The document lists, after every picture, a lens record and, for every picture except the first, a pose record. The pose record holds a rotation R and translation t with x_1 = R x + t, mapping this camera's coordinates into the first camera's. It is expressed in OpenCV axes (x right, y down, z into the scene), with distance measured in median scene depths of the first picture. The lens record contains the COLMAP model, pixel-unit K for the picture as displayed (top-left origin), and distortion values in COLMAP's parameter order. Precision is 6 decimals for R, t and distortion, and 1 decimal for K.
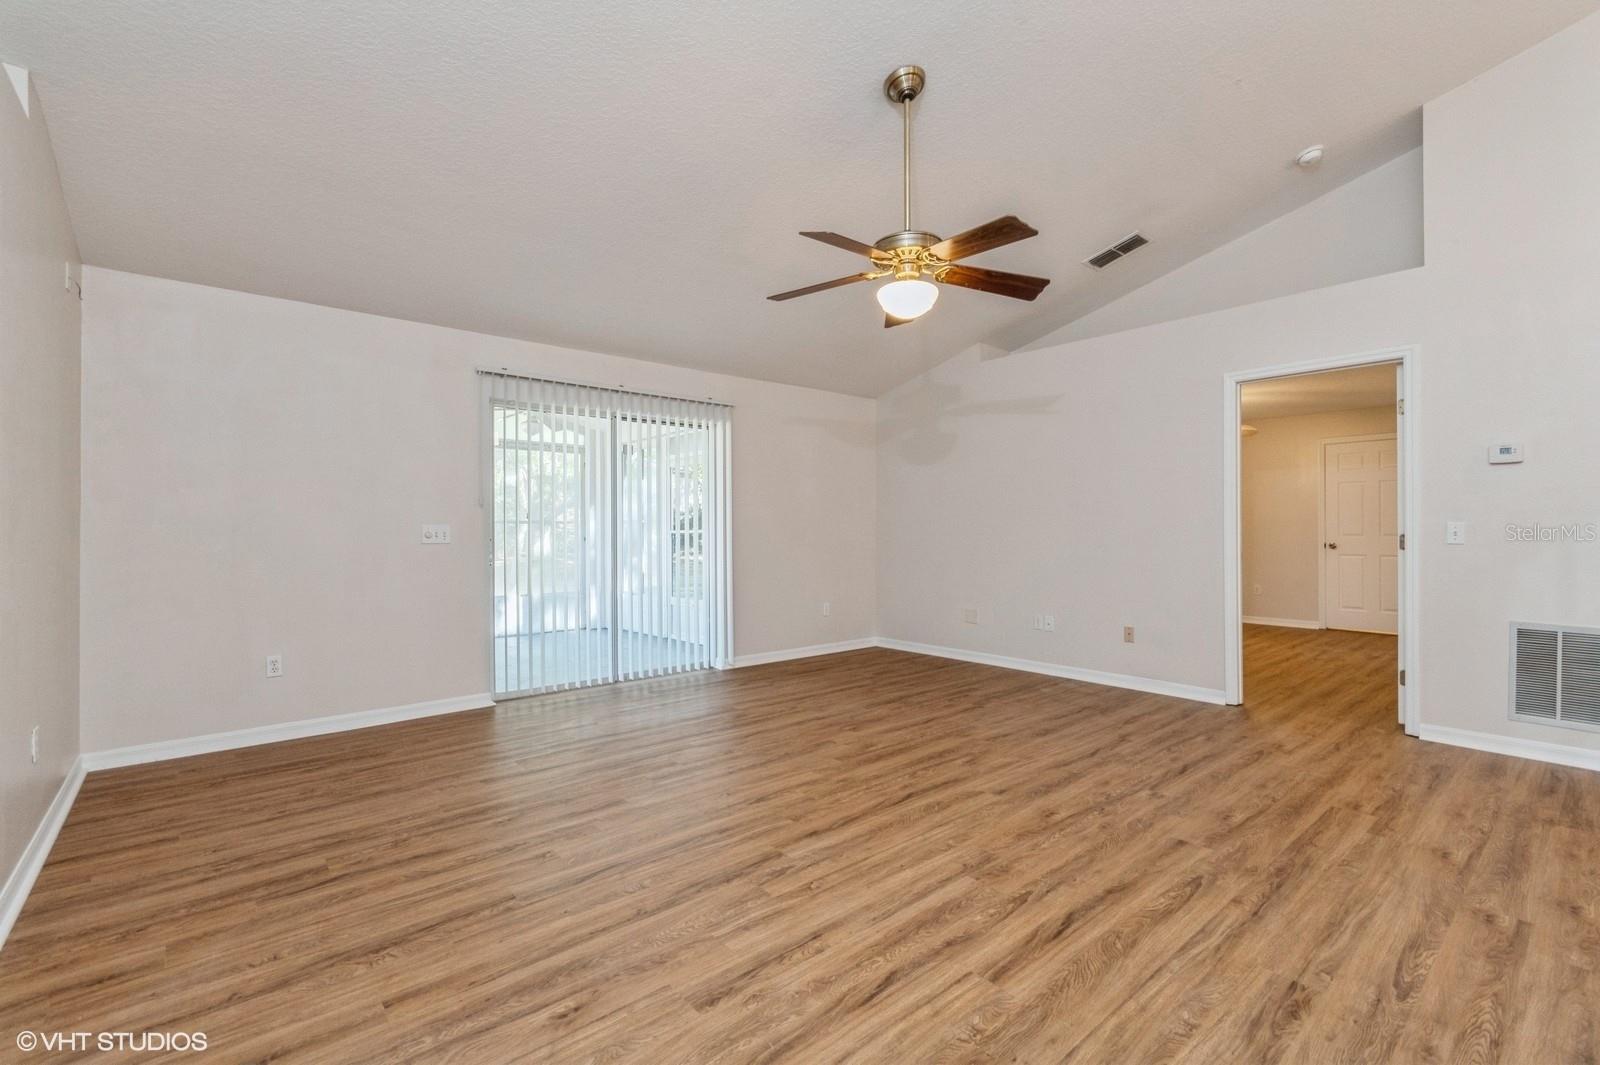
lens RADIAL K [[702.3, 0, 801.1], [0, 702.3, 527.5], [0, 0, 1]] dist [0.002904, 0.000576]
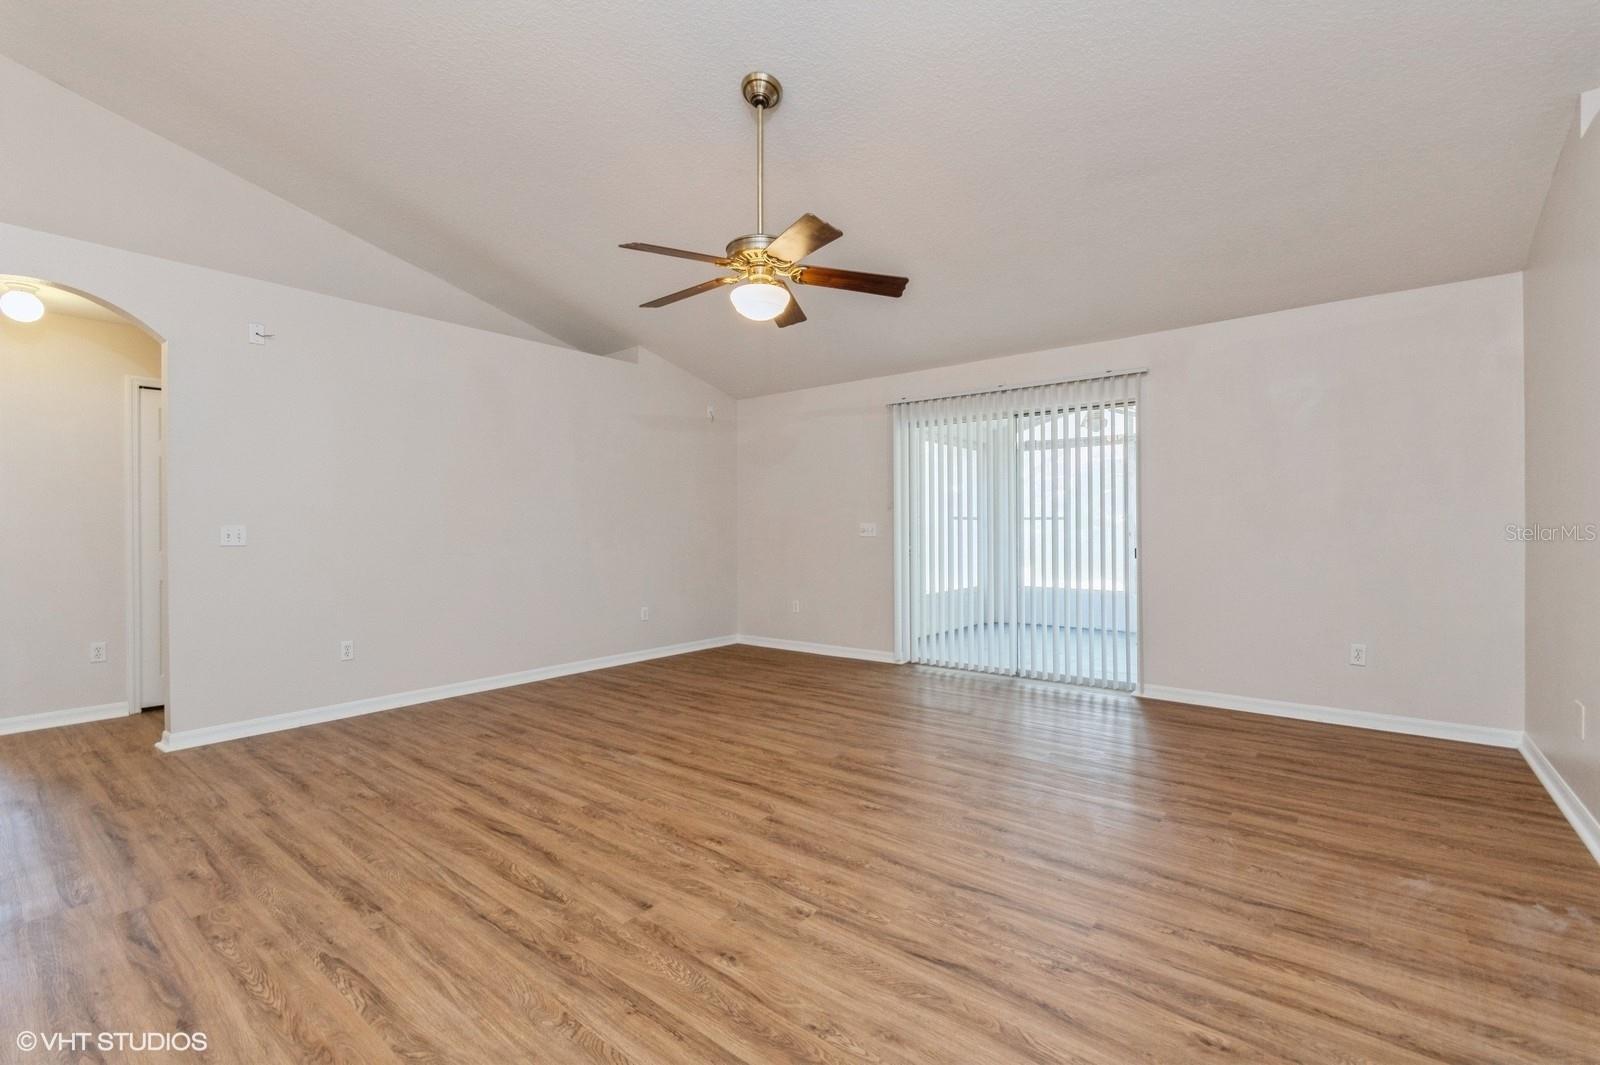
lens RADIAL K [[702.3, 0, 791.2], [0, 702.3, 532.9], [0, 0, 1]] dist [0.002904, 0.000576]
pose [[0.177180, 0.006939, -0.984154, 1.321513], [0.006041, 0.999949, 0.008138, 0.004810], [0.984160, -0.007387, 0.177129, 0.983400]]
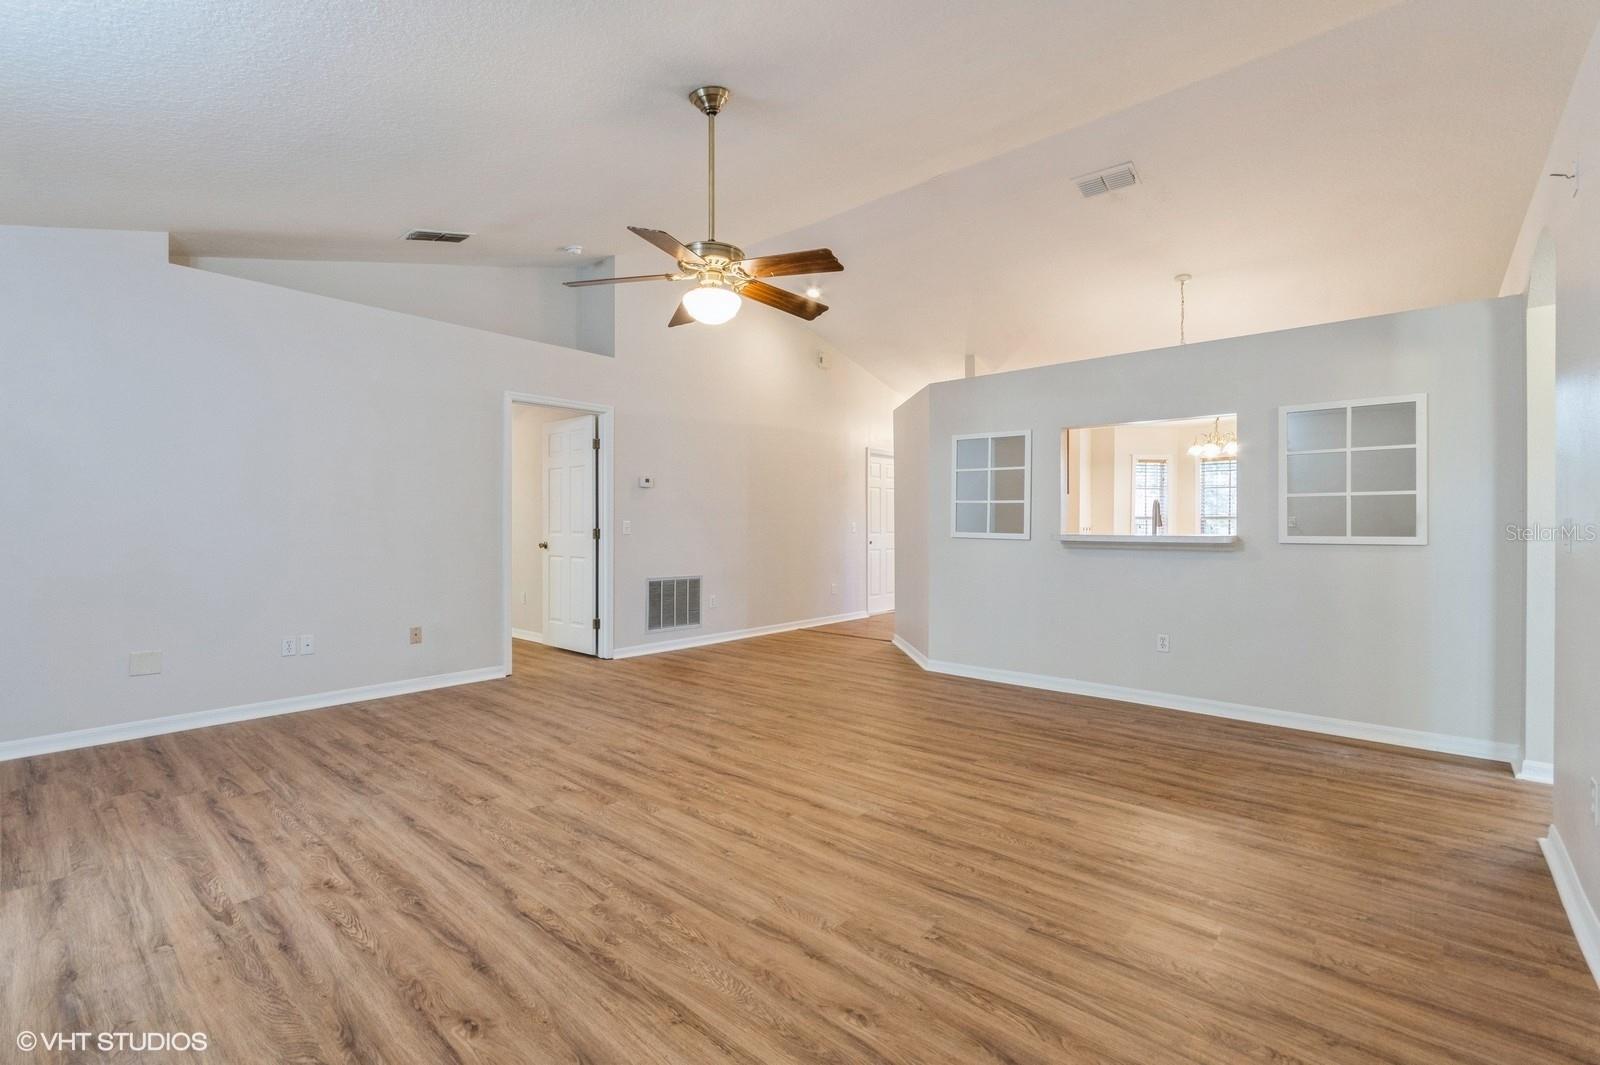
lens RADIAL K [[702.3, 0, 803.2], [0, 702.3, 530.5], [0, 0, 1]] dist [0.002904, 0.000576]
pose [[-0.148792, -0.005574, 0.988853, -1.027113], [-0.002486, 0.999983, 0.005262, 0.007441], [-0.988865, -0.001676, -0.148804, 1.163993]]
